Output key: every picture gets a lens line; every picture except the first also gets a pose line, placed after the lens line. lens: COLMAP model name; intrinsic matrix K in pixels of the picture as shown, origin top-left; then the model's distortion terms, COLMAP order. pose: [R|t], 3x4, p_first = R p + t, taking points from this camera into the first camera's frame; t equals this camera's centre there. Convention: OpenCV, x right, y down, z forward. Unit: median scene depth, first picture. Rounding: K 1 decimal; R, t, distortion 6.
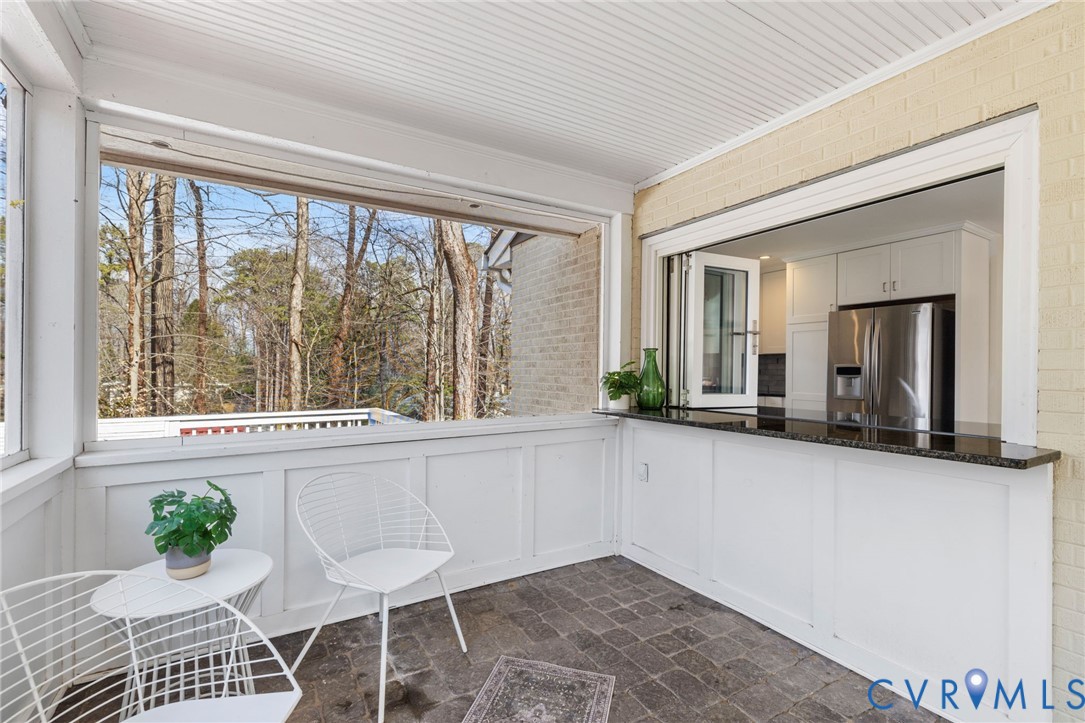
lens RADIAL K [[476.5, 0, 529.8], [0, 476.5, 363.1], [0, 0, 1]] dist [0.001122, 0.000426]
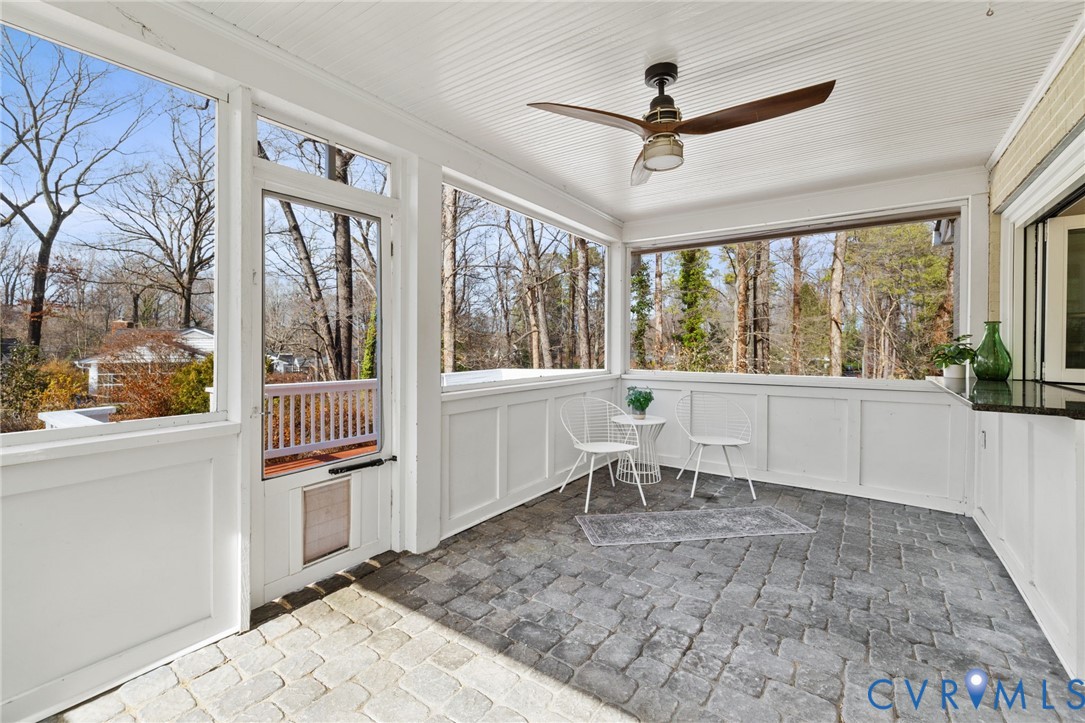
lens RADIAL K [[472.1, 0, 543.5], [0, 472.1, 342.1], [0, 0, 1]] dist [0.000334, 0.000115]
pose [[0.426031, -0.001397, -0.904708, 0.945025], [0.006259, 0.999979, 0.001404, 0.008518], [0.904687, -0.006260, 0.426031, -0.389253]]
